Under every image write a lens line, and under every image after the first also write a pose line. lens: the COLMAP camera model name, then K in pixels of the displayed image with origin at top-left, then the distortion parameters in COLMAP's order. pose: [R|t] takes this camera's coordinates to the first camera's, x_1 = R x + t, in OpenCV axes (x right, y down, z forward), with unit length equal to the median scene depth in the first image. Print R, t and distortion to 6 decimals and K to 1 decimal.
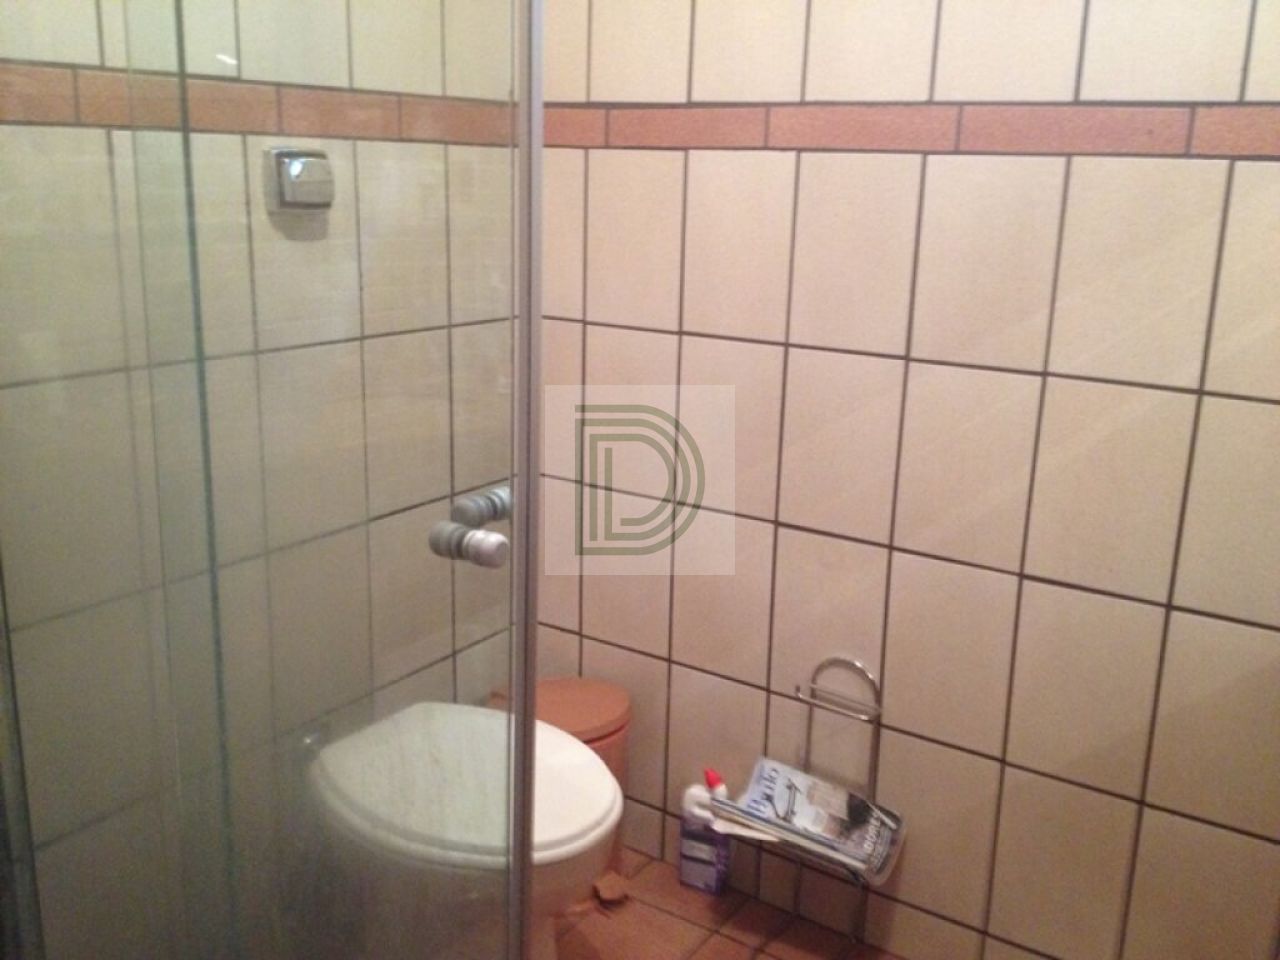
lens RADIAL K [[1189.8, 0, 640.0], [0, 1189.8, 480.0], [0, 0, 1]] dist [0.132927, -0.423362]
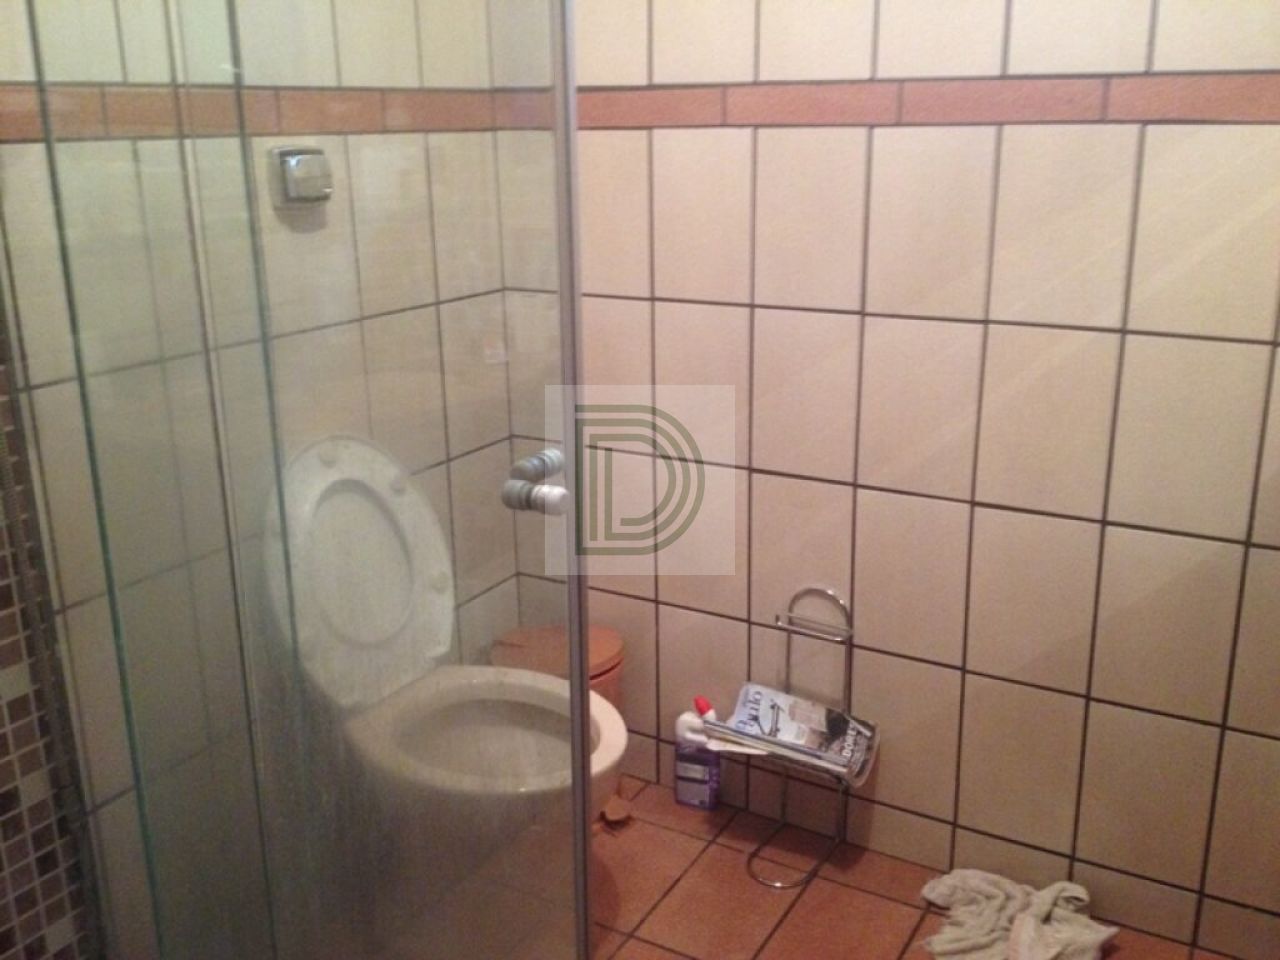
lens RADIAL K [[1195.0, 0, 640.0], [0, 1195.0, 480.0], [0, 0, 1]] dist [0.126284, -0.477040]
pose [[0.996560, -0.057874, 0.059320, -0.052777], [0.055710, 0.997742, 0.037508, -0.001139], [-0.061357, -0.034074, 0.997534, -0.091981]]
